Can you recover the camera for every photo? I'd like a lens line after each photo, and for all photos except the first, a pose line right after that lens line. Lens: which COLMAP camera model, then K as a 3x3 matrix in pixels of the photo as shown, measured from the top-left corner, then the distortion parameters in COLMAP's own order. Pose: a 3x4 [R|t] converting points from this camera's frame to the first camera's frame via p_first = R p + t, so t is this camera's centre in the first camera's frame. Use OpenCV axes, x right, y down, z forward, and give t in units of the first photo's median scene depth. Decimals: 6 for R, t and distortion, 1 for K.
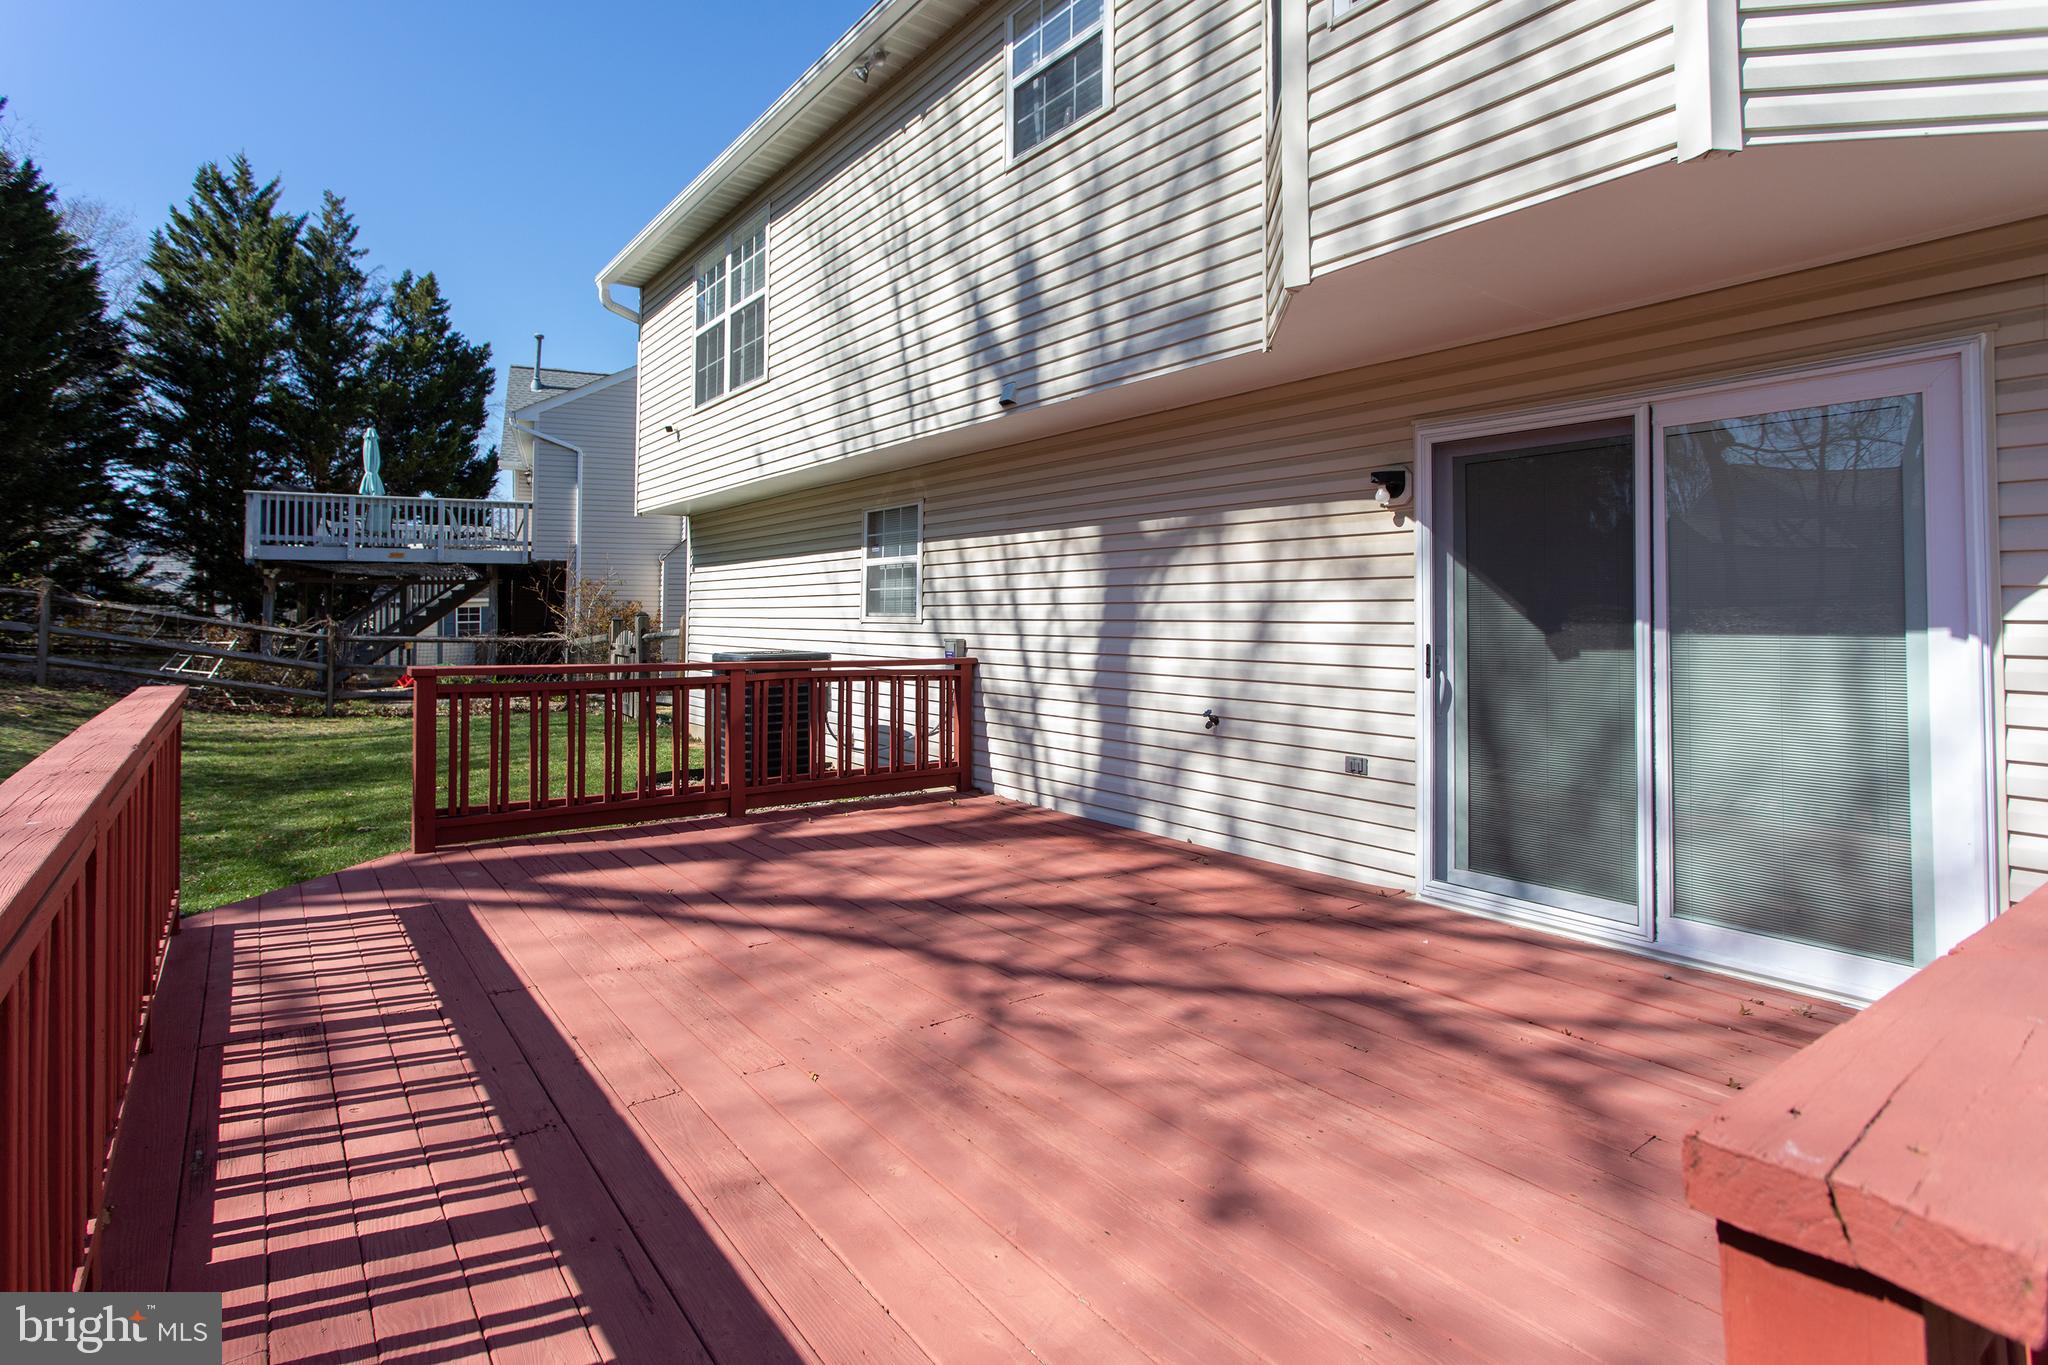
lens RADIAL K [[1122.5, 0, 1029.3], [0, 1122.5, 591.4], [0, 0, 1]] dist [-0.014492, 0.003028]
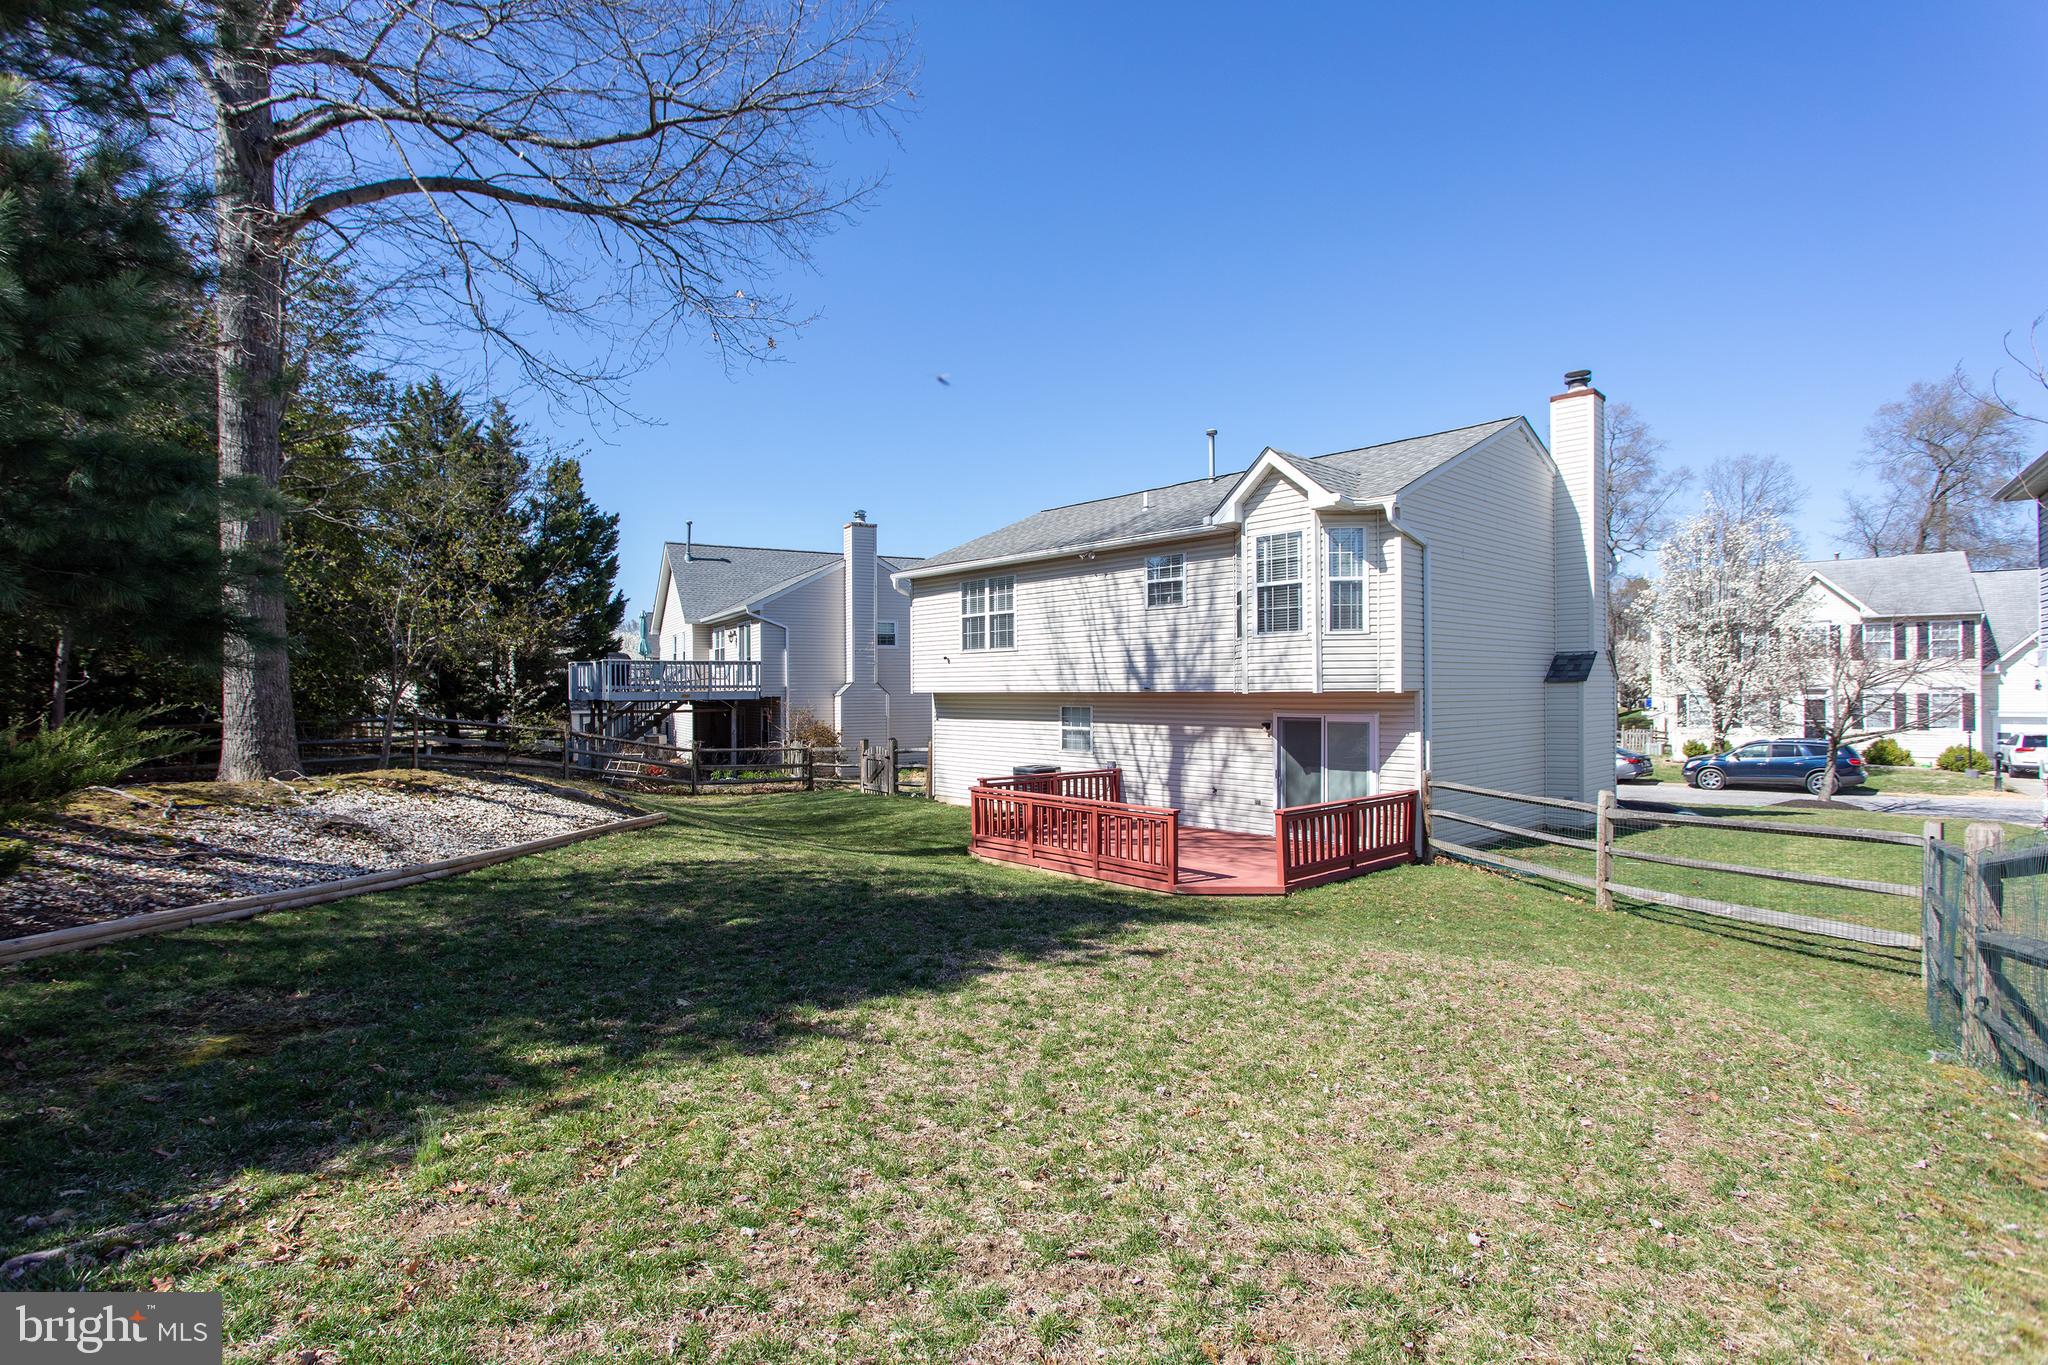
lens RADIAL K [[1122.5, 0, 1032.9], [0, 1122.5, 686.7], [0, 0, 1]] dist [-0.014492, 0.003028]
pose [[0.996492, -0.007029, 0.083394, -0.510604], [0.004928, 0.999666, 0.025380, -0.224896], [-0.083544, -0.024881, 0.996193, -1.818438]]
